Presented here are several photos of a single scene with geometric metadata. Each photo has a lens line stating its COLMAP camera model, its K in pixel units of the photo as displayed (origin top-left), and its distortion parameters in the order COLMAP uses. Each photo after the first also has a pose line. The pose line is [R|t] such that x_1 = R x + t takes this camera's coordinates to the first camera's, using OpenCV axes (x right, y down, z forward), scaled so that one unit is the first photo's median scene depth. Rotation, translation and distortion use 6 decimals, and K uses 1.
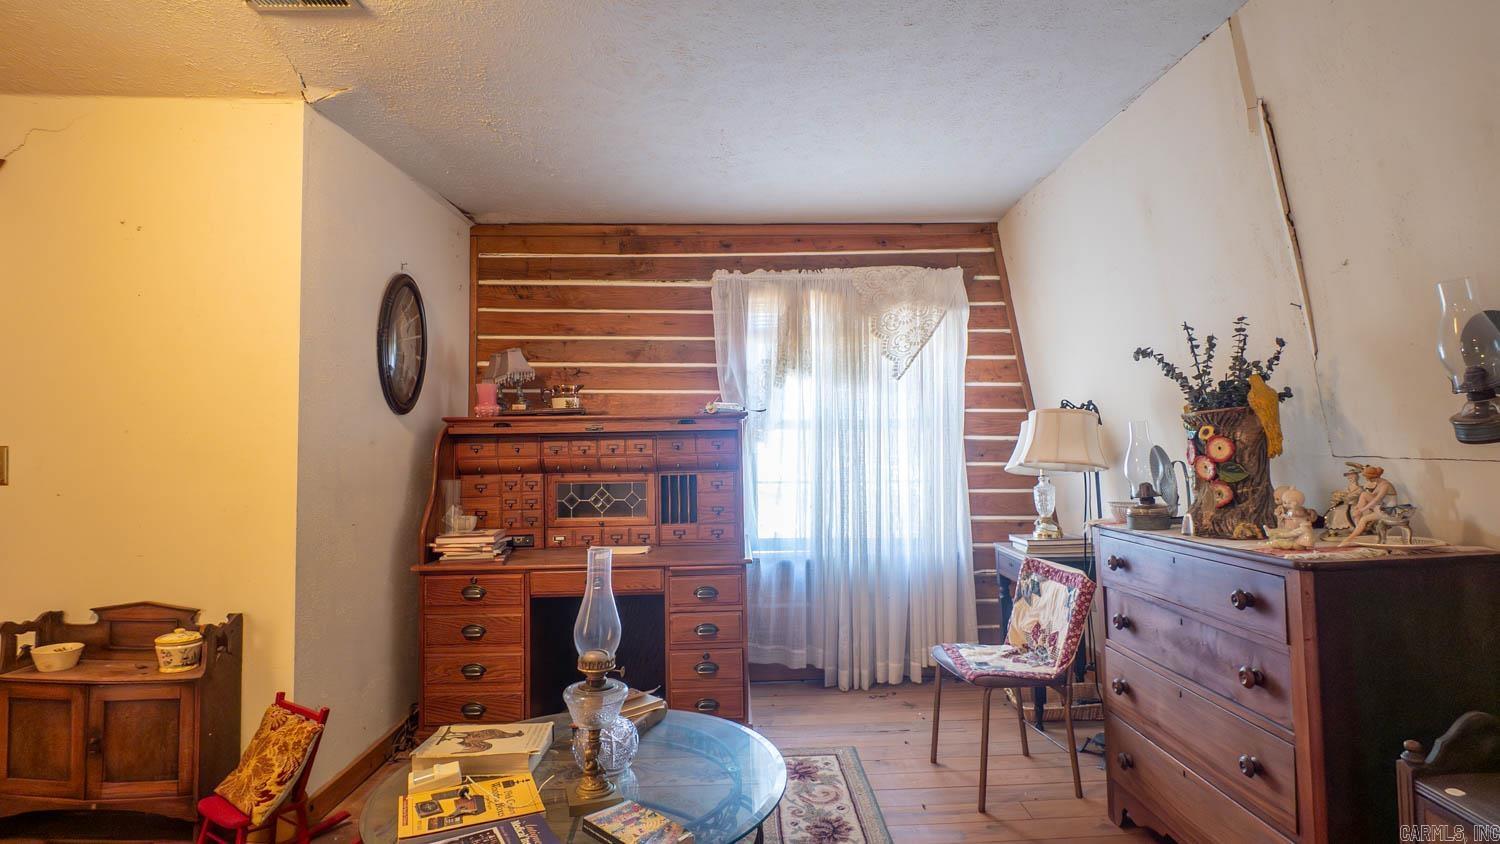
lens RADIAL K [[768.2, 0, 753.8], [0, 768.2, 418.0], [0, 0, 1]] dist [0.011867, -0.019244]
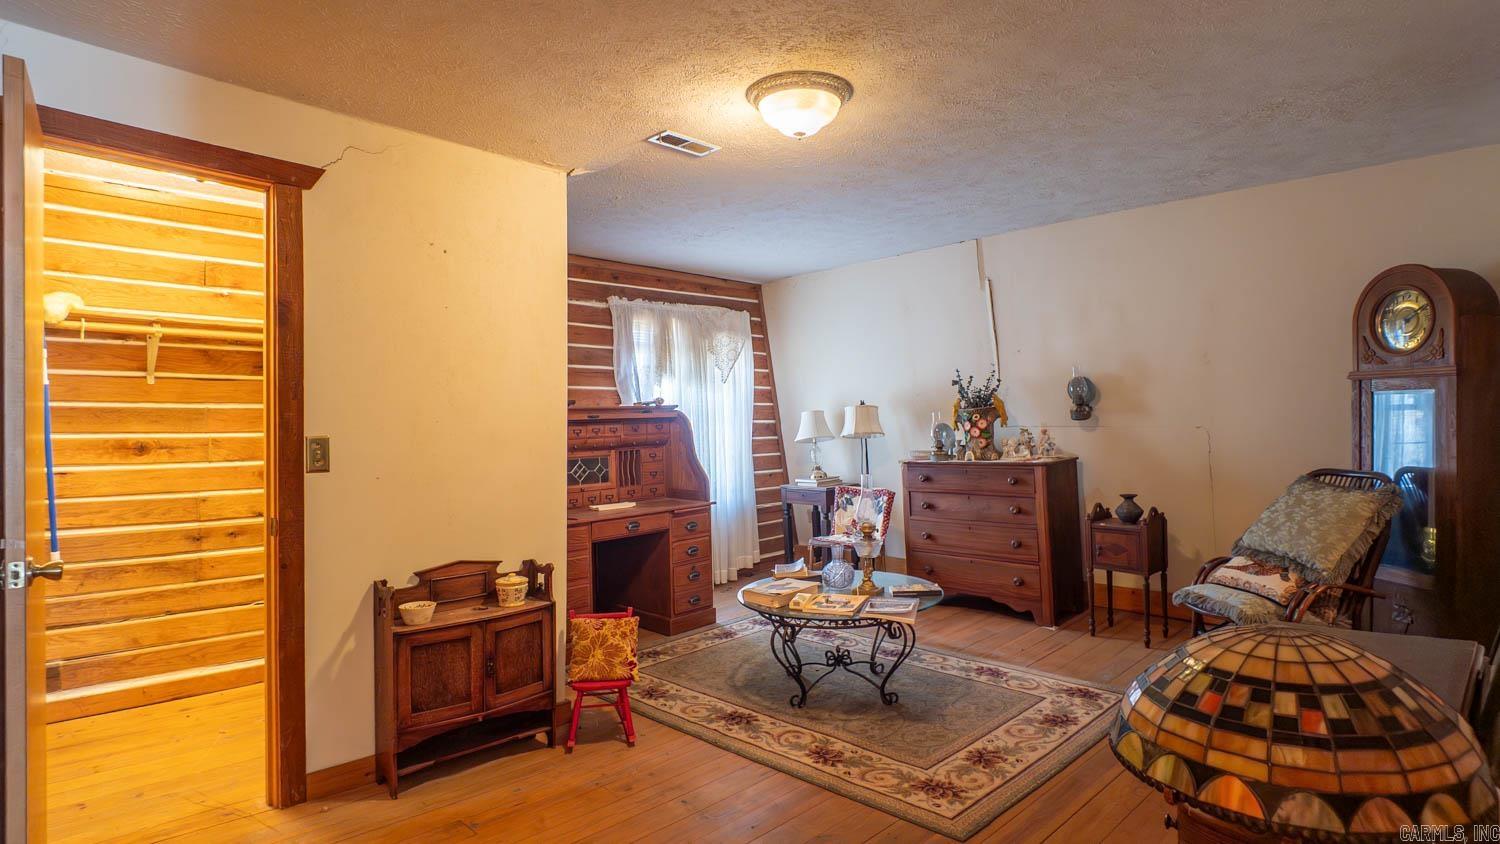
lens RADIAL K [[768.2, 0, 753.9], [0, 768.2, 423.7], [0, 0, 1]] dist [0.011867, -0.019244]
pose [[0.716368, -0.011136, 0.697634, -0.893193], [-0.008003, 0.999676, 0.024176, -0.007964], [-0.697677, -0.022901, 0.716046, -0.134497]]
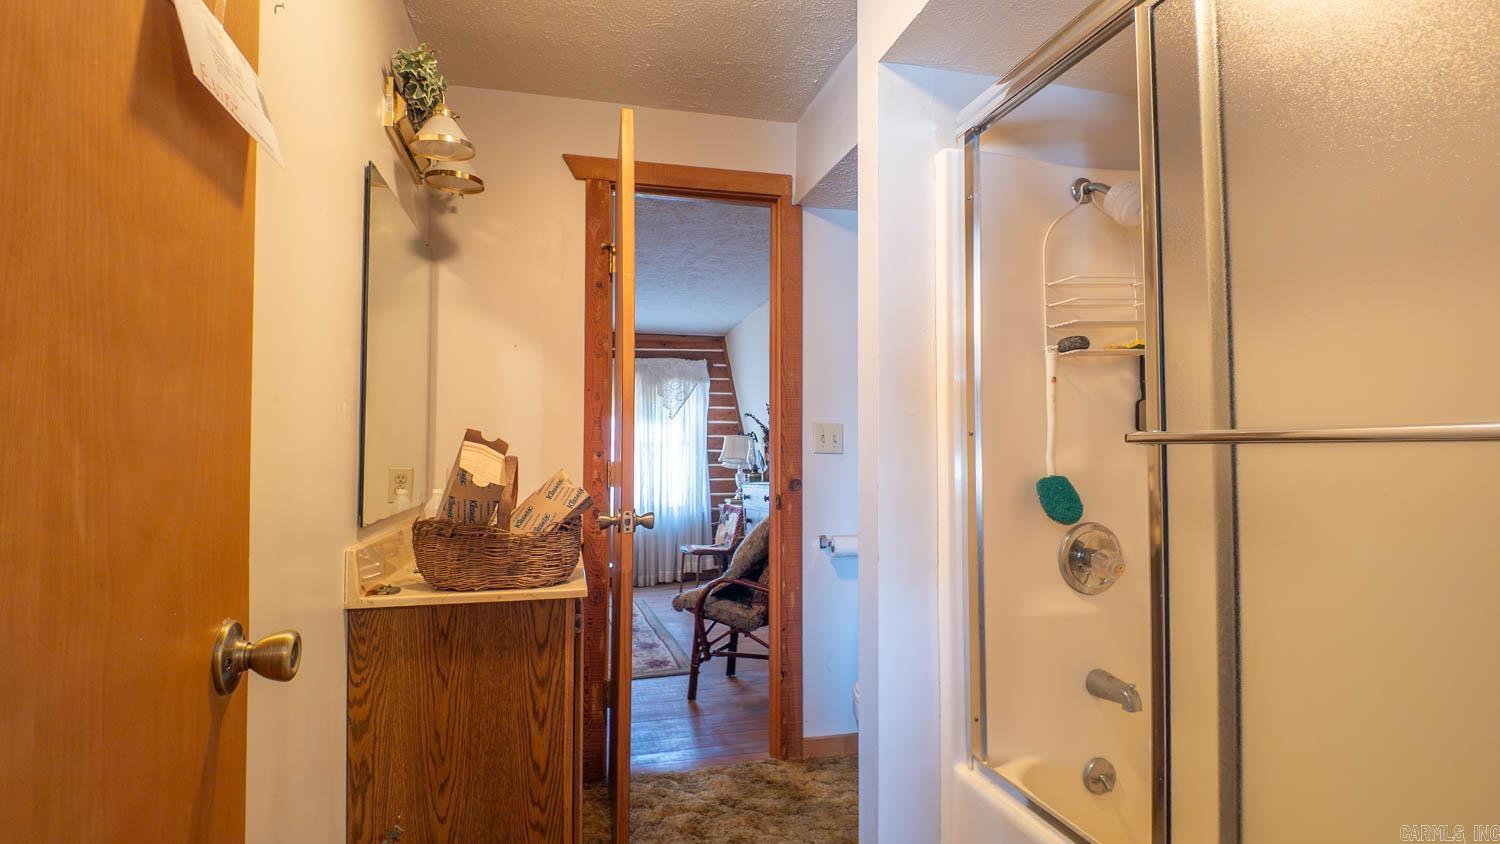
lens RADIAL K [[768.2, 0, 749.2], [0, 768.2, 417.1], [0, 0, 1]] dist [0.011867, -0.019244]
pose [[0.975547, 0.006835, 0.219683, -0.040578], [0.002381, 0.999129, -0.041658, 0.023963], [-0.219776, 0.041163, 0.974681, -0.927267]]
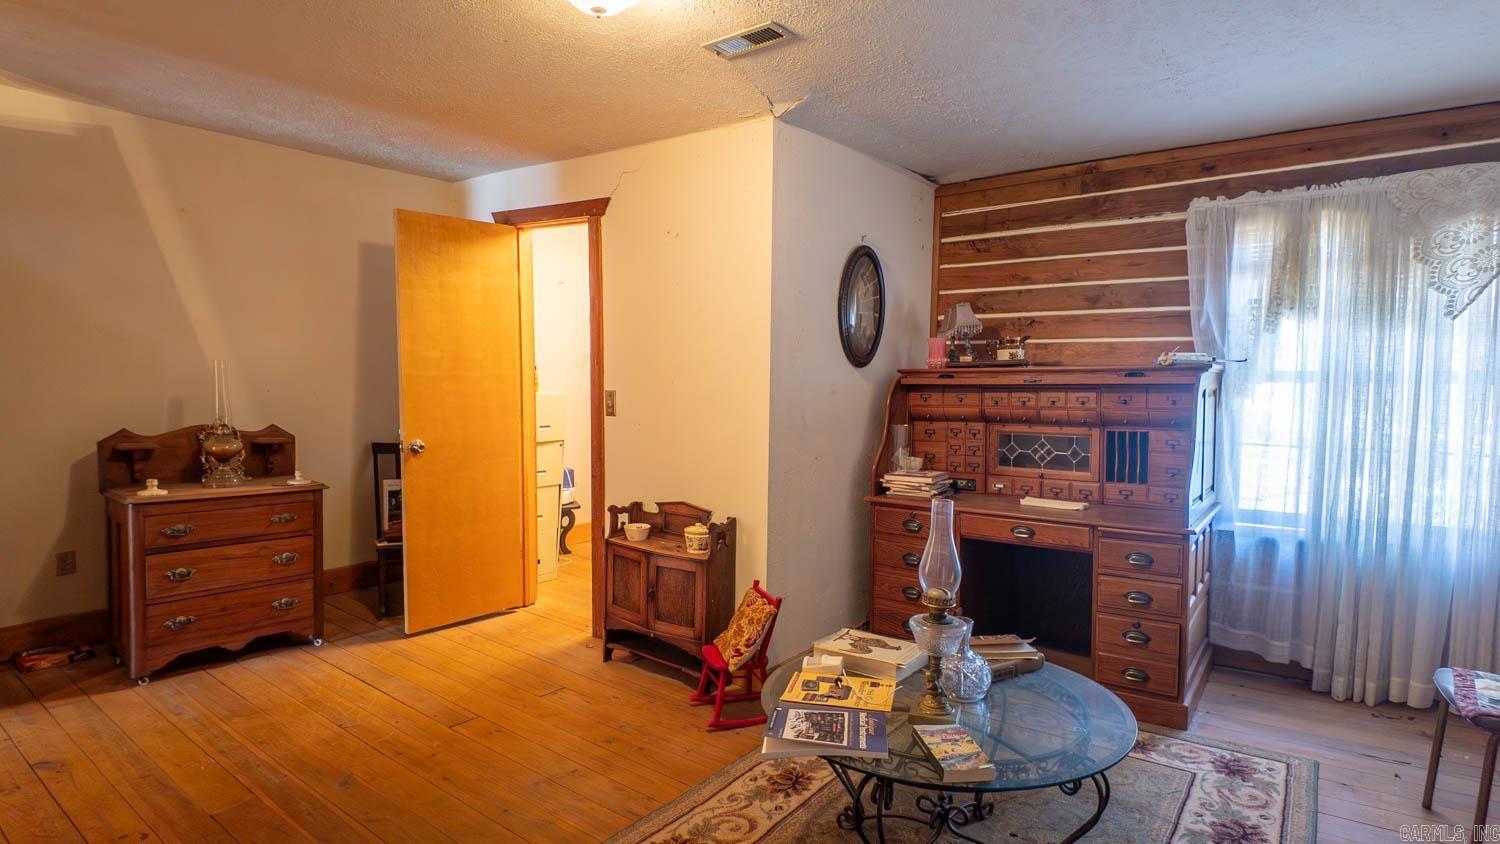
lens RADIAL K [[768.2, 0, 758.1], [0, 768.2, 424.3], [0, 0, 1]] dist [0.011867, -0.019244]
pose [[0.787726, 0.048003, -0.614152, 0.125051], [0.005785, 0.996339, 0.085295, -0.016484], [0.615998, -0.070742, 0.784565, -0.013256]]
